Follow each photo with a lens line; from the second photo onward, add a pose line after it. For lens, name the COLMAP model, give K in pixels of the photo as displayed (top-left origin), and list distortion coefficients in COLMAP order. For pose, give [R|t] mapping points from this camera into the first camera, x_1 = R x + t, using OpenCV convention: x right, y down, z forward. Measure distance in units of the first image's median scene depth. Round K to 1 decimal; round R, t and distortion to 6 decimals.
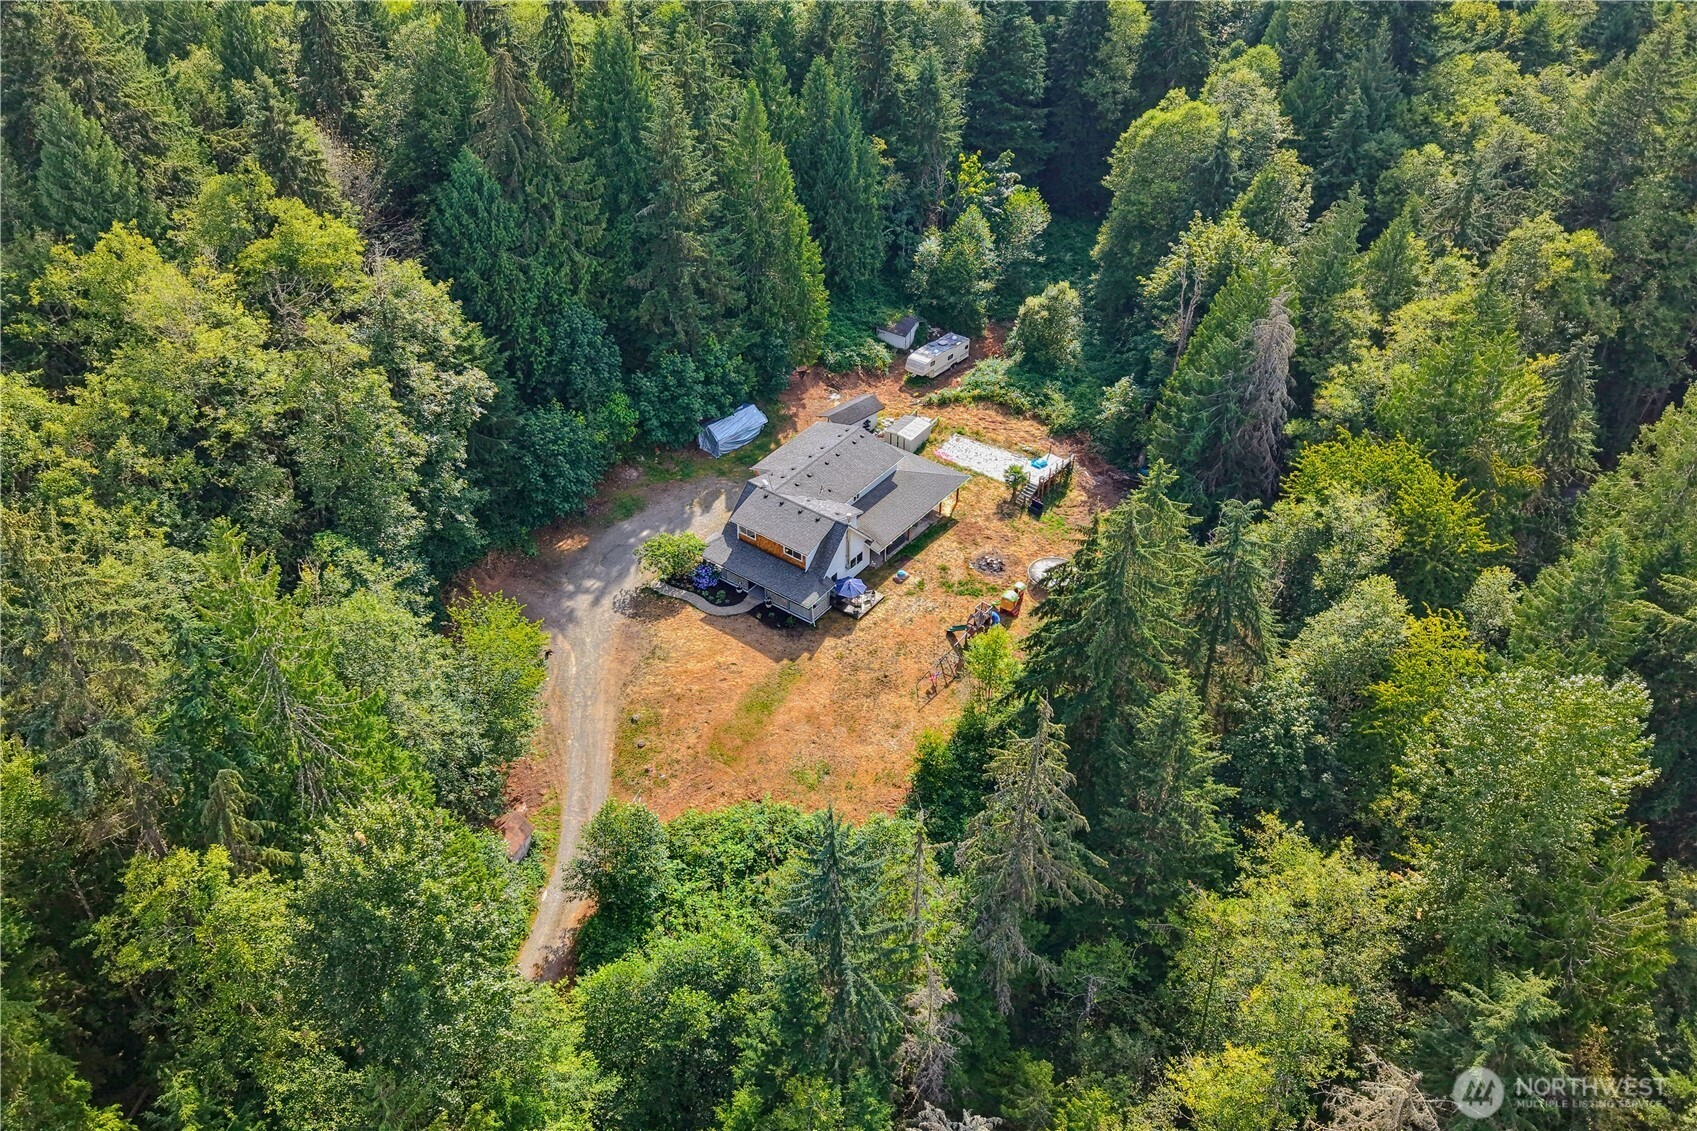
lens RADIAL K [[1341.3, 0, 832.7], [0, 1341.3, 574.1], [0, 0, 1]] dist [0.064068, -0.093898]
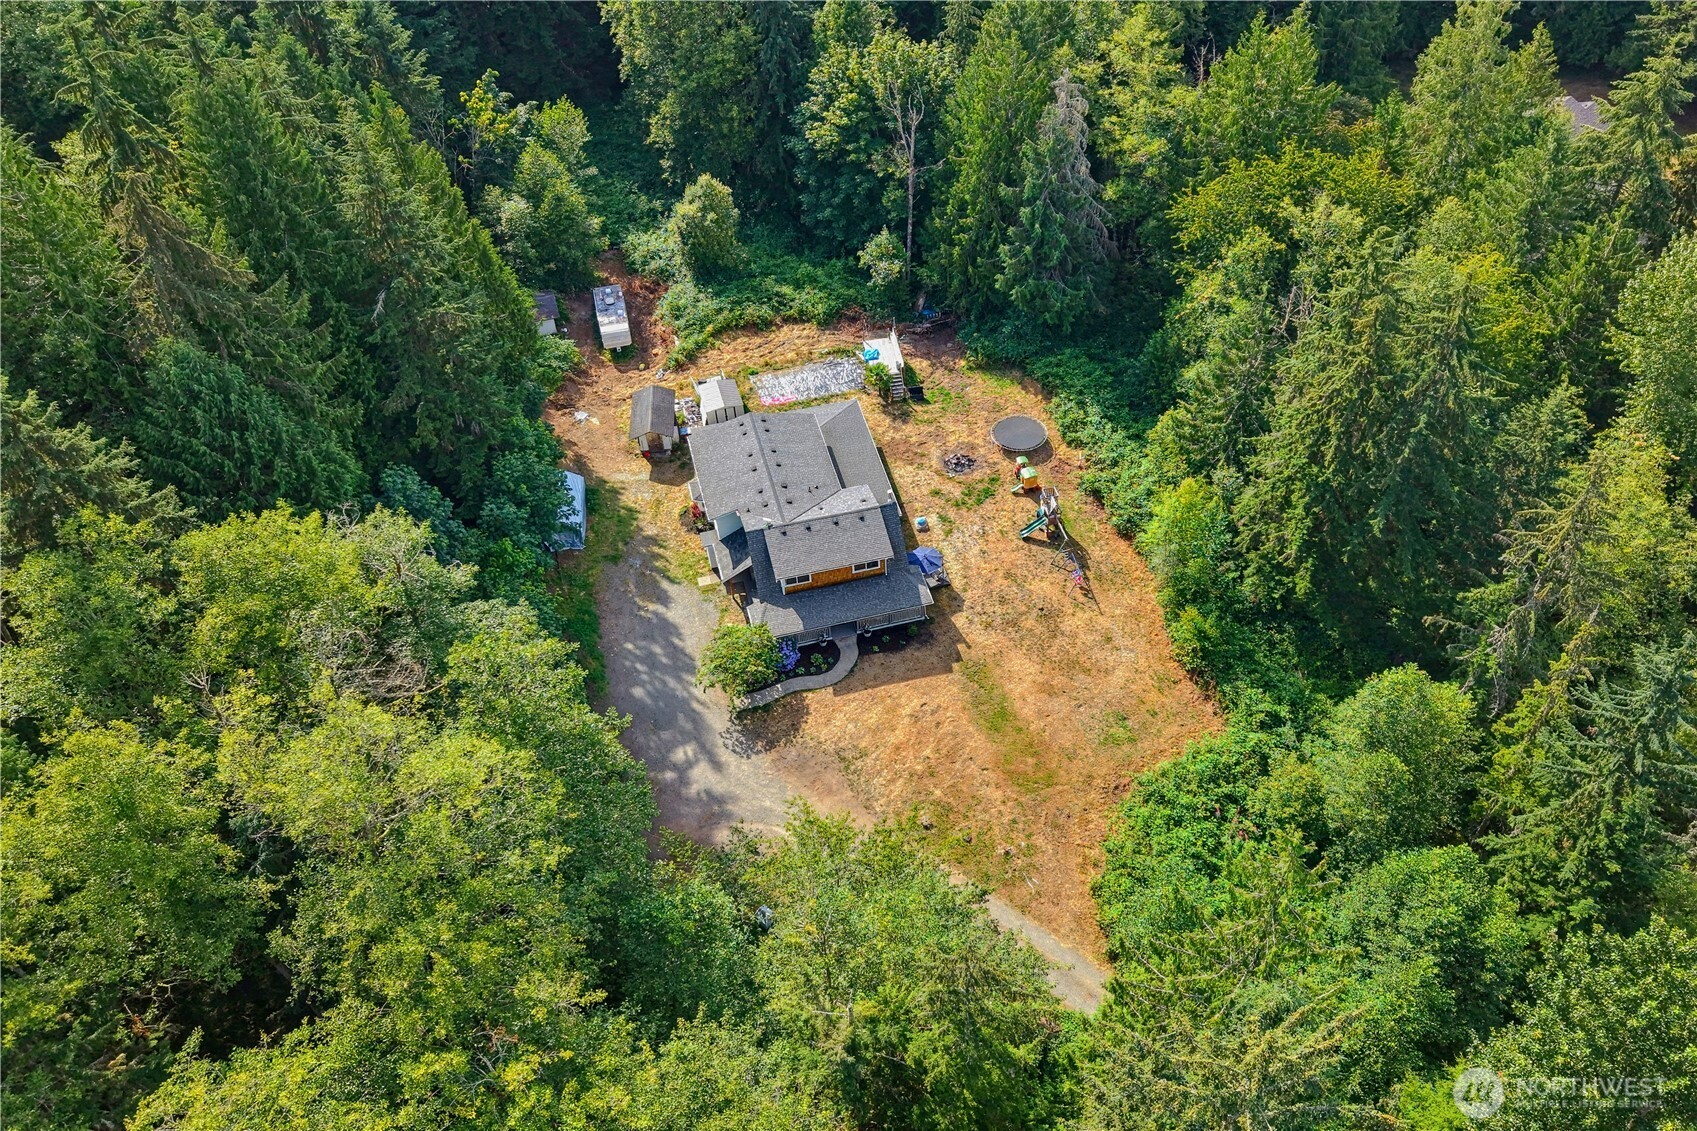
lens RADIAL K [[1341.3, 0, 936.6], [0, 1341.3, 545.2], [0, 0, 1]] dist [0.064068, -0.093898]
pose [[0.599065, -0.558306, 0.573947, -0.471230], [0.494385, 0.821765, 0.283348, -0.238425], [-0.629845, 0.114007, 0.768309, 0.310061]]
